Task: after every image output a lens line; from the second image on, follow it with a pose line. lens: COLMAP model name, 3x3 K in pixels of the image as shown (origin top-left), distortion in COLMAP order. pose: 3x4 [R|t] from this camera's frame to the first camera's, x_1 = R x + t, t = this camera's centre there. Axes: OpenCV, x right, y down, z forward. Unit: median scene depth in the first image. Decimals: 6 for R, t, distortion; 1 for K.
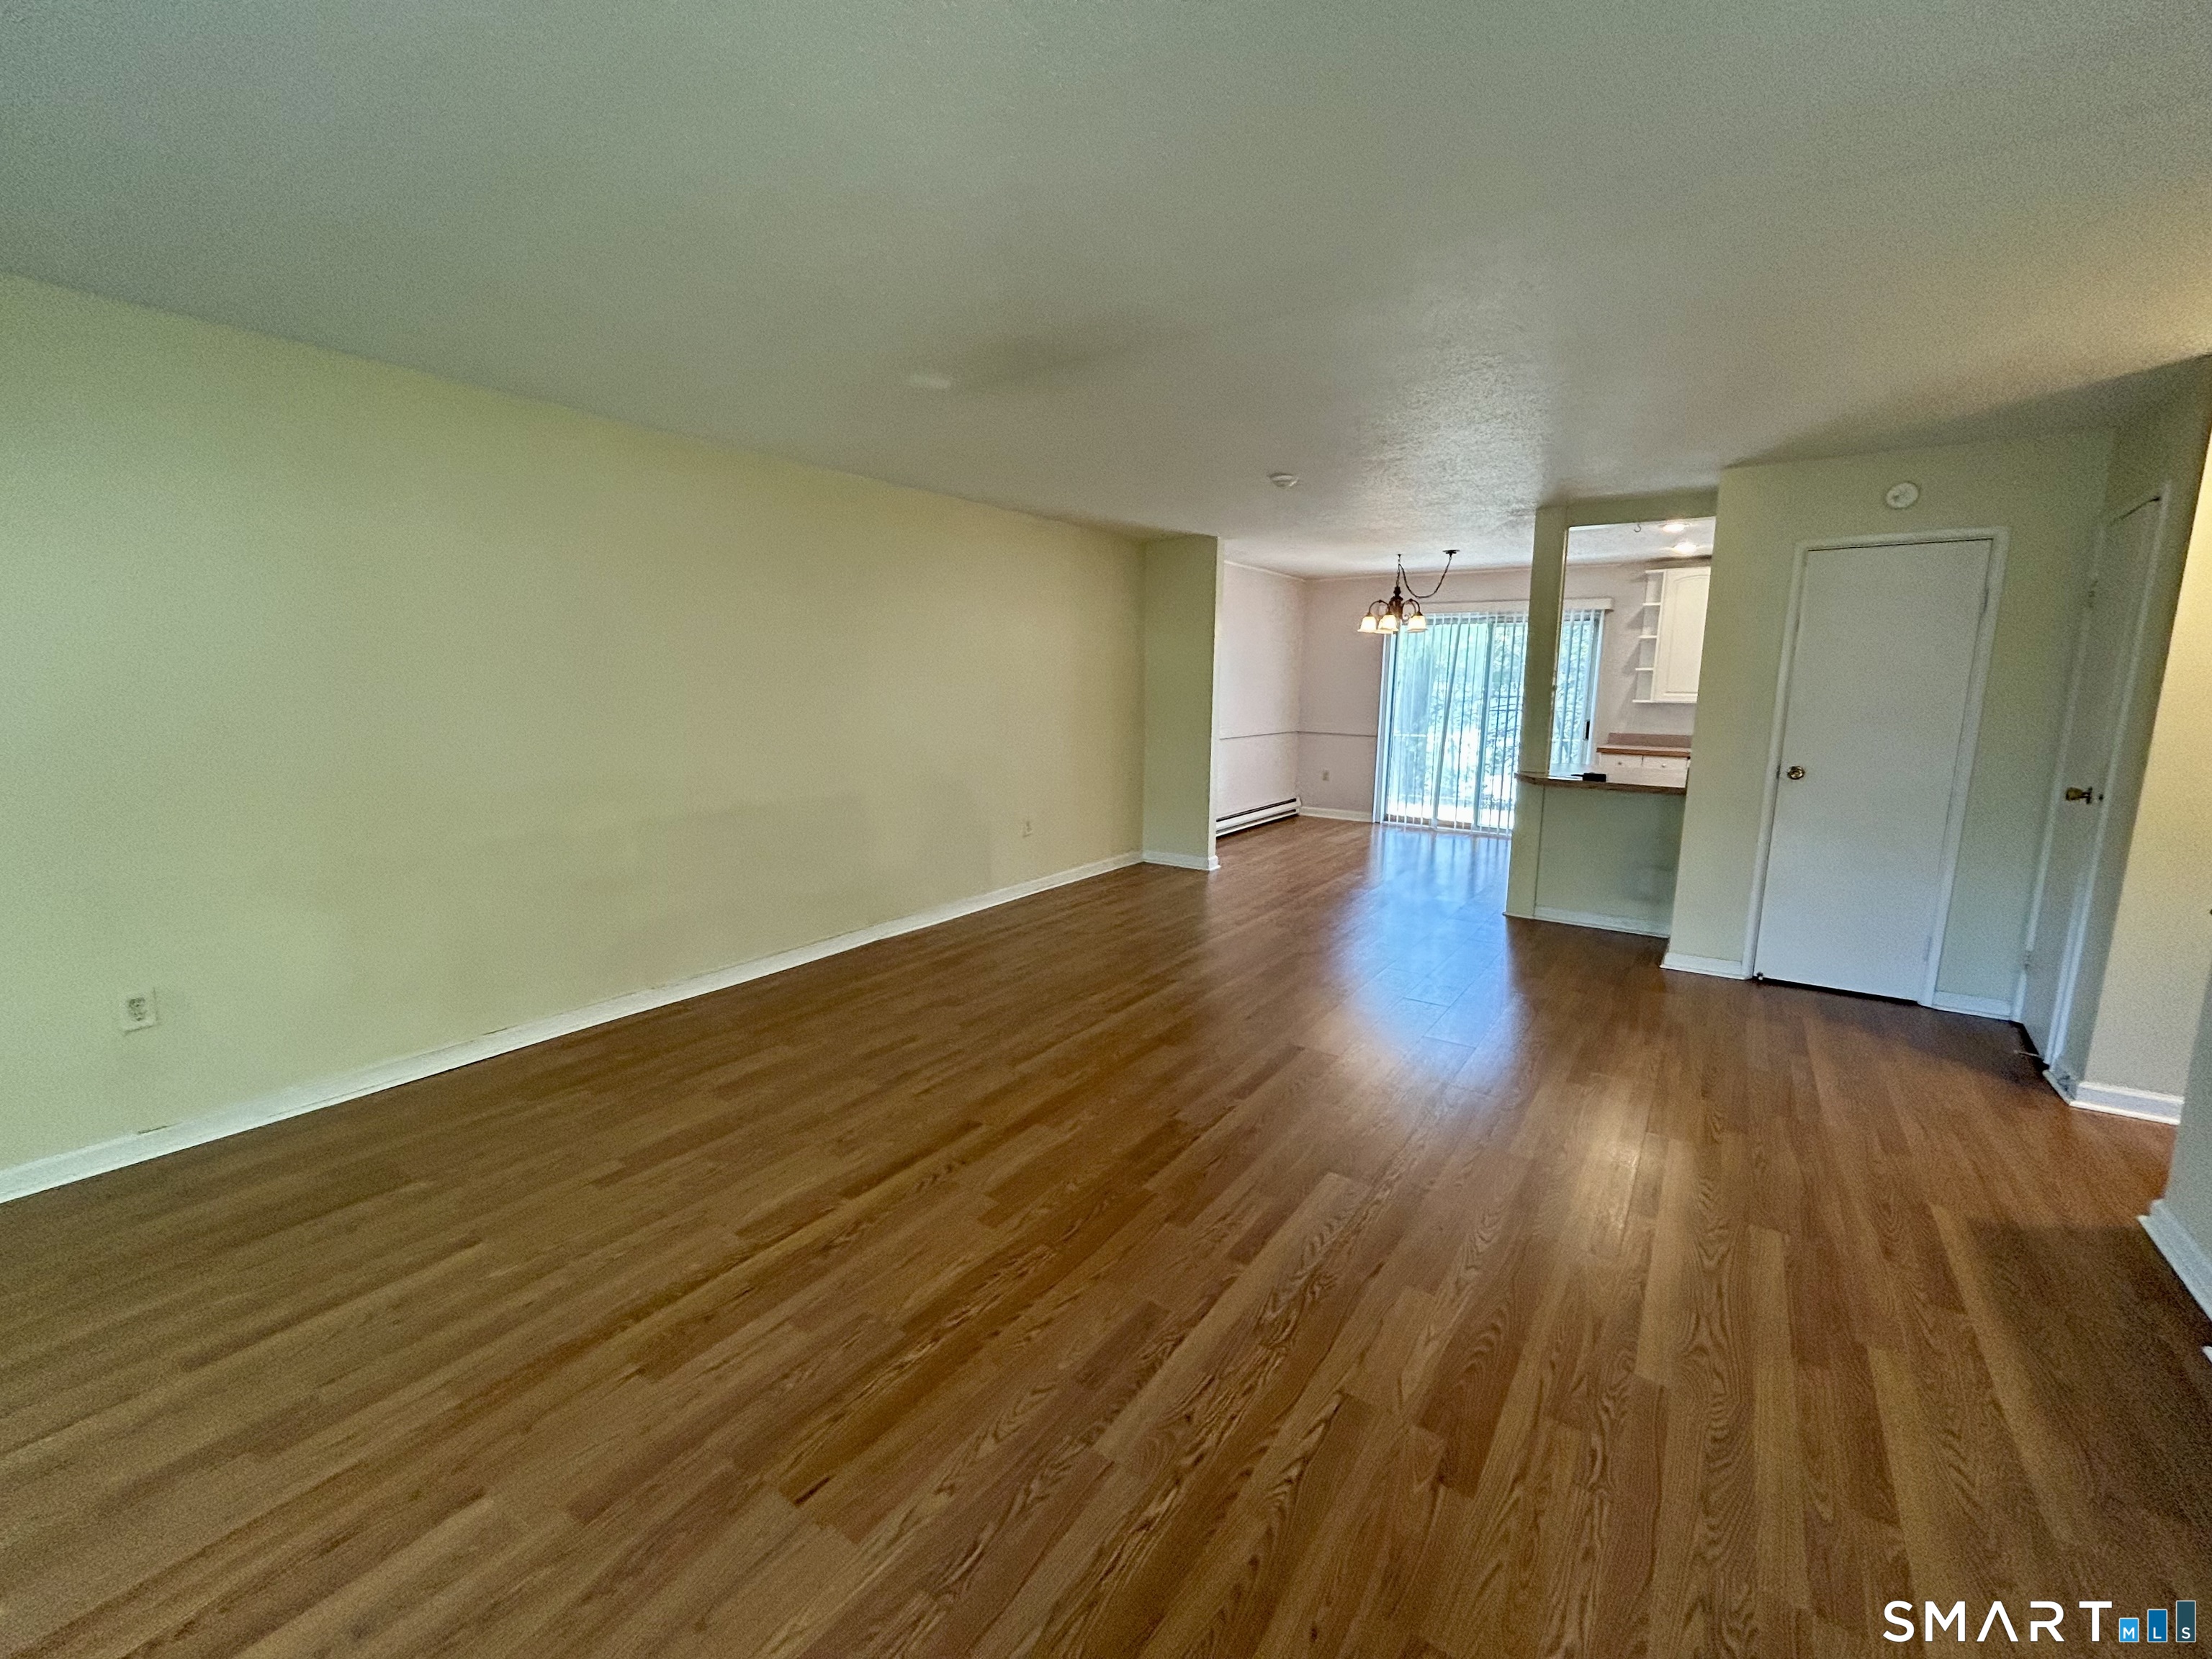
lens RADIAL K [[904.0, 0, 1100.9], [0, 904.0, 833.9], [0, 0, 1]] dist [-0.000265, 0.000073]
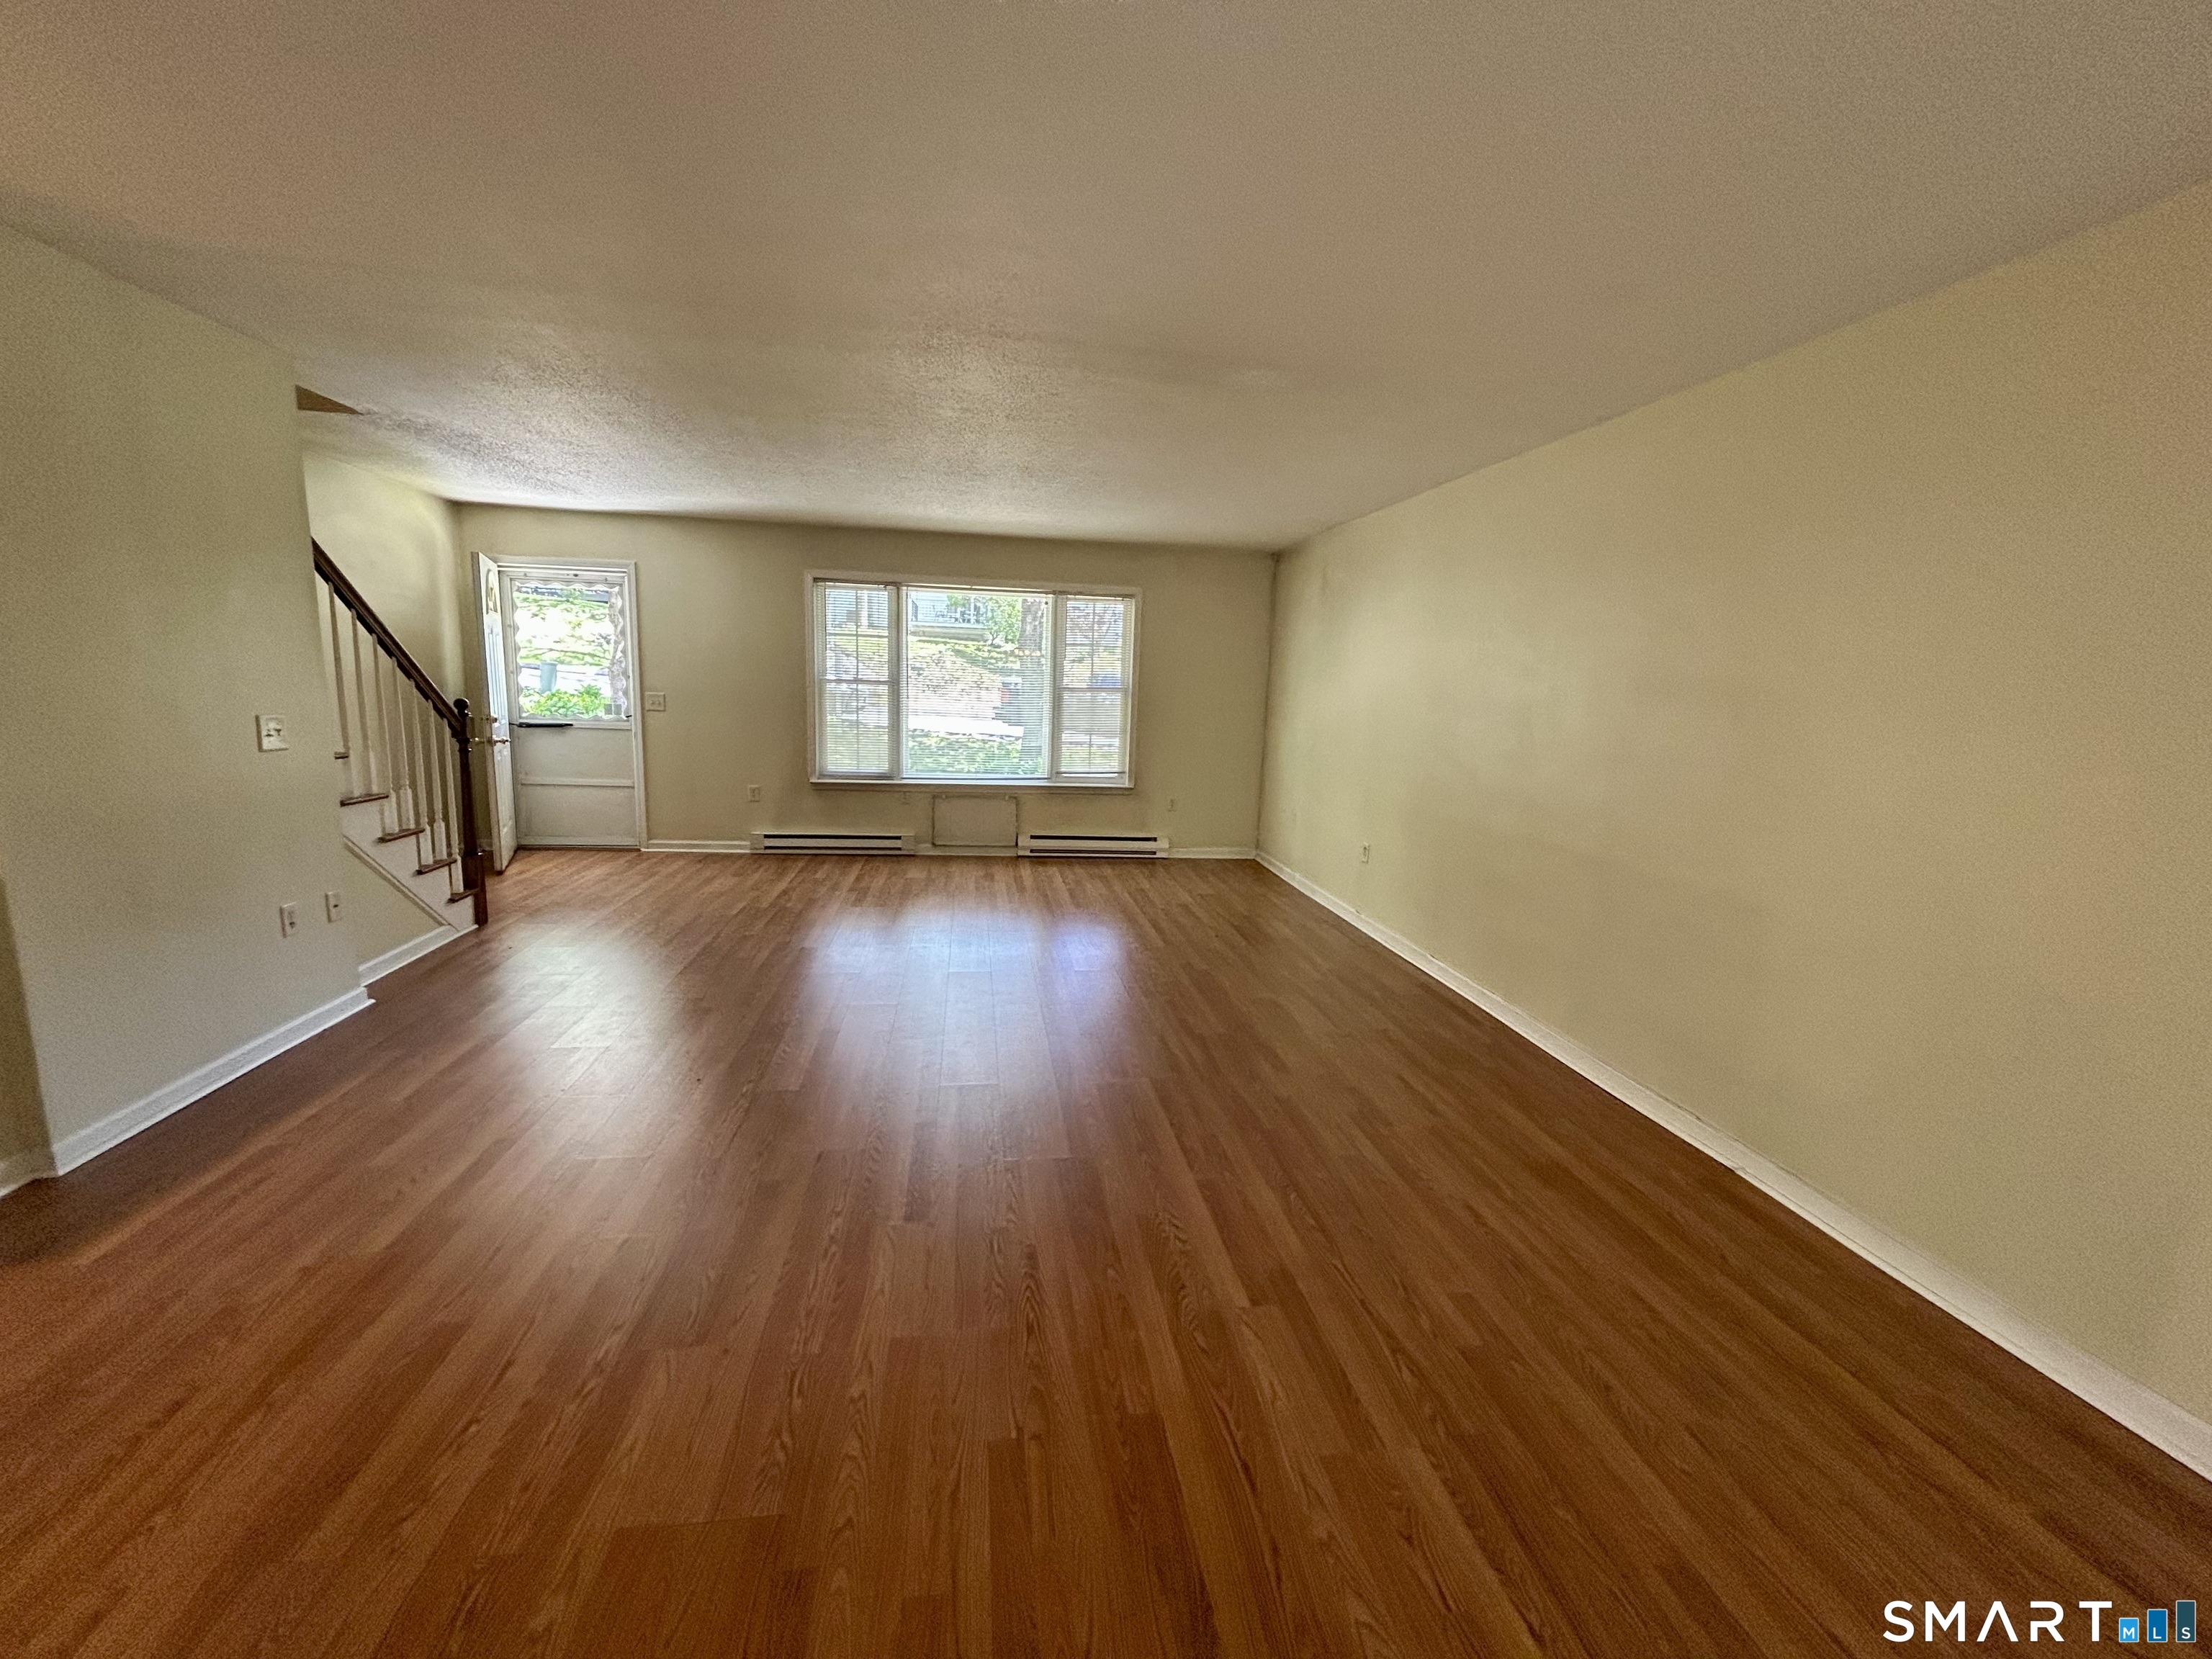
lens RADIAL K [[904.0, 0, 1100.9], [0, 904.0, 833.9], [0, 0, 1]] dist [-0.000265, 0.000073]
pose [[-0.728993, 0.086321, -0.679057, 0.516294], [-0.153742, 0.946026, 0.285305, -0.230111], [0.667033, 0.312385, -0.676374, 1.382448]]
